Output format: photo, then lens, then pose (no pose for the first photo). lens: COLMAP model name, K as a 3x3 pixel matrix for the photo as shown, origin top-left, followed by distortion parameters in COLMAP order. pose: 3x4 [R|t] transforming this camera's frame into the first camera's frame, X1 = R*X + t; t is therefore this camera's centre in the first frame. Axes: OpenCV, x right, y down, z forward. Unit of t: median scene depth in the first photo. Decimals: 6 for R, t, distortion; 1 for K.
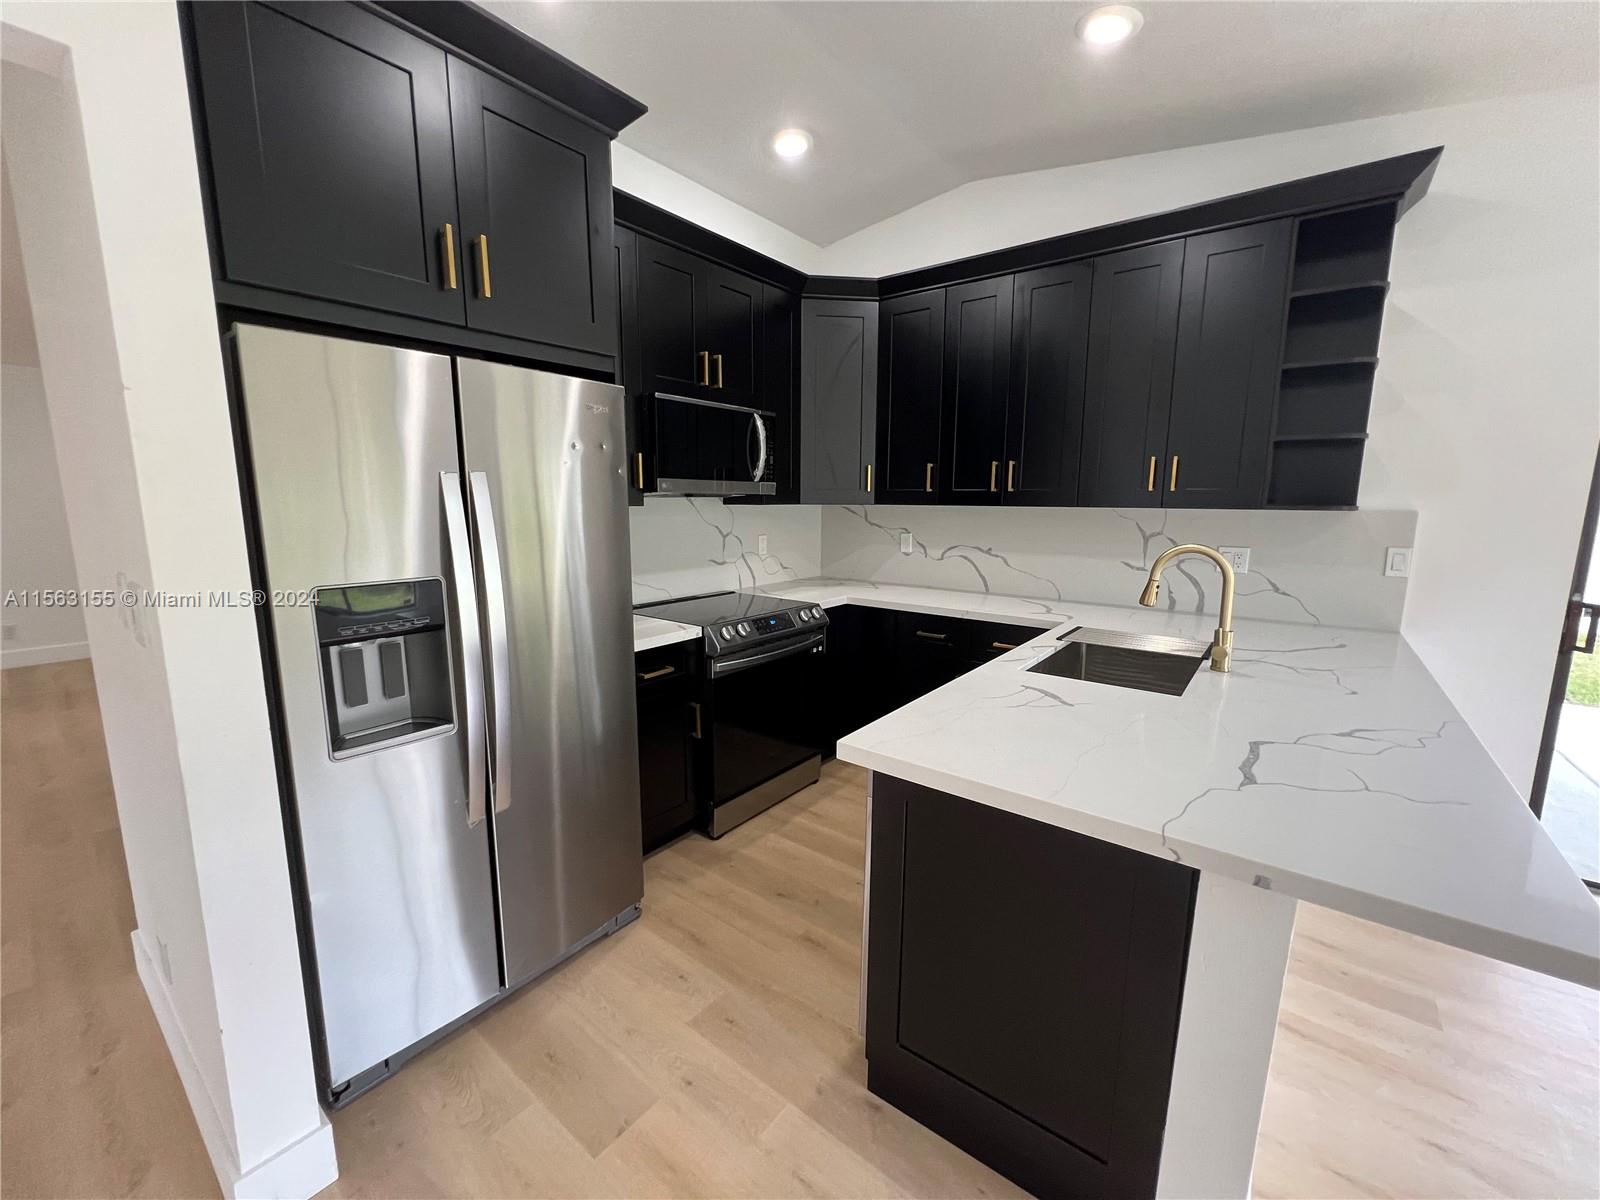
lens RADIAL K [[641.2, 0, 798.4], [0, 641.2, 598.7], [0, 0, 1]] dist [-0.001596, 0.000517]
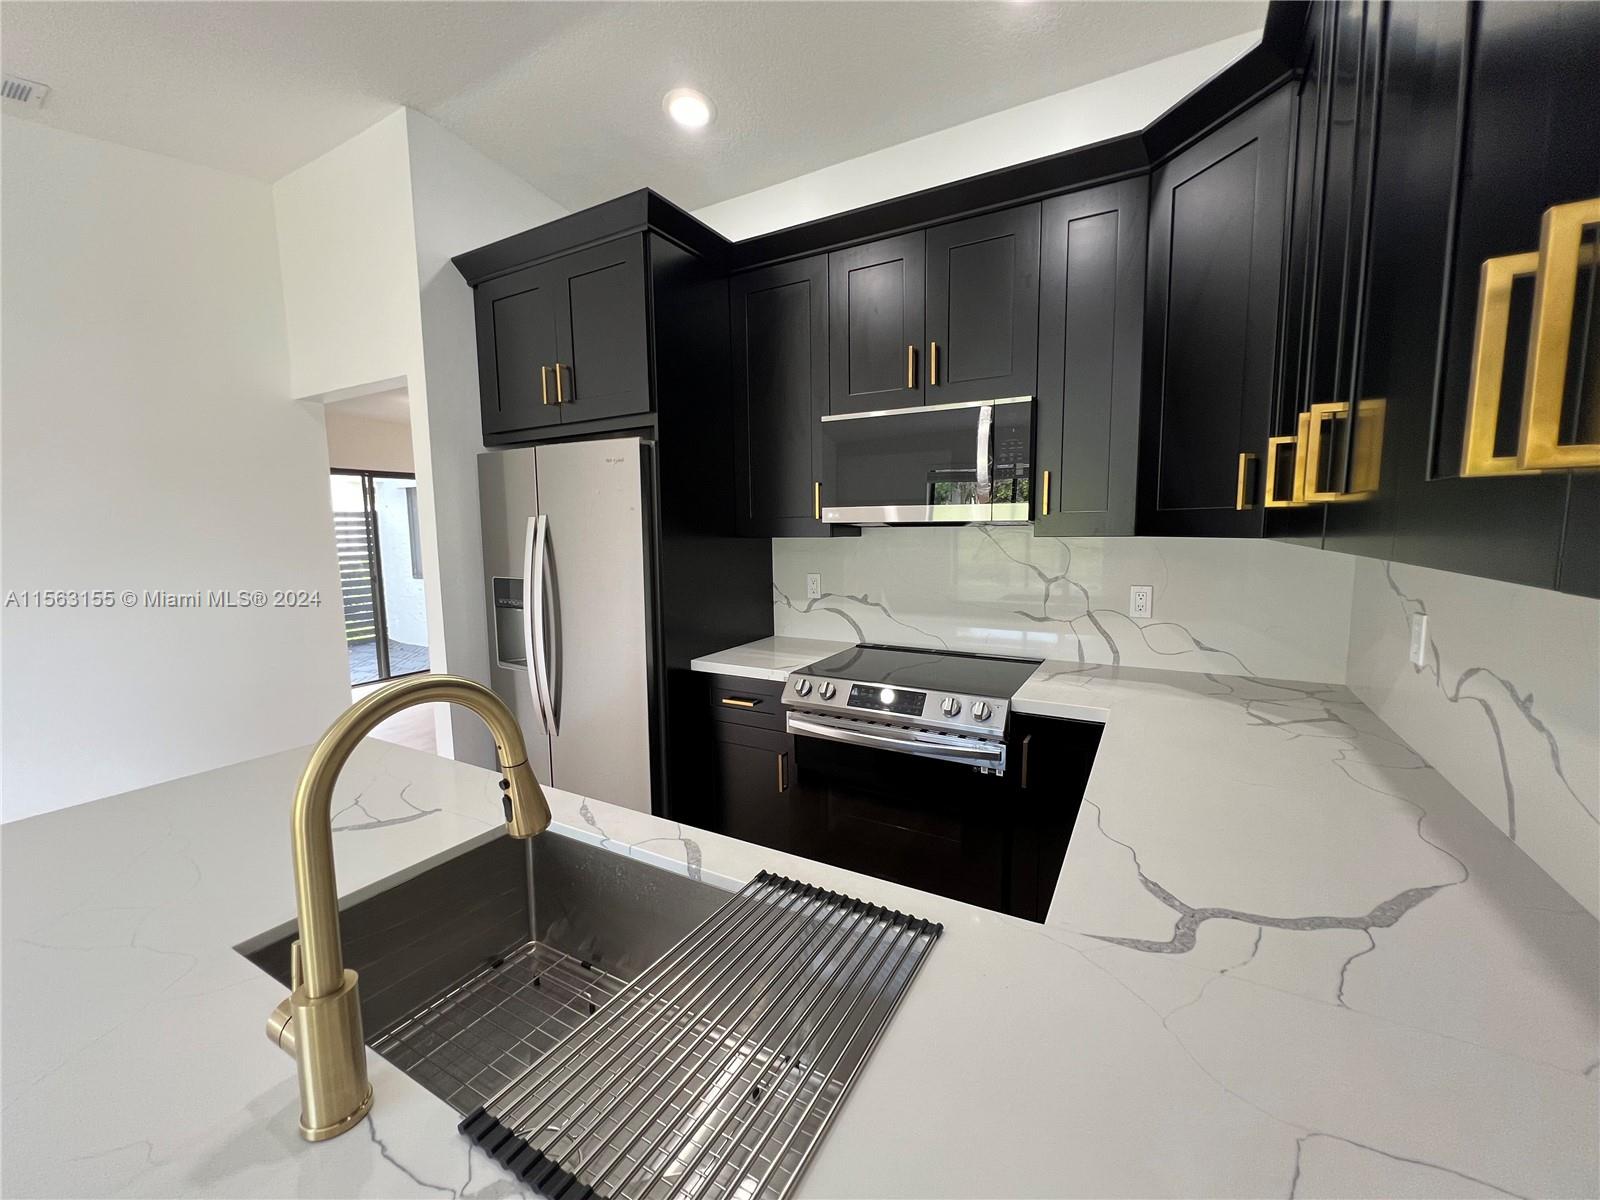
lens RADIAL K [[641.6, 0, 798.3], [0, 641.6, 598.2], [0, 0, 1]] dist [-0.002555, 0.000117]
pose [[0.141275, 0.103937, -0.984499, 0.735524], [-0.143064, 0.986178, 0.083585, -0.136423], [0.979578, 0.129038, 0.154192, 0.875486]]
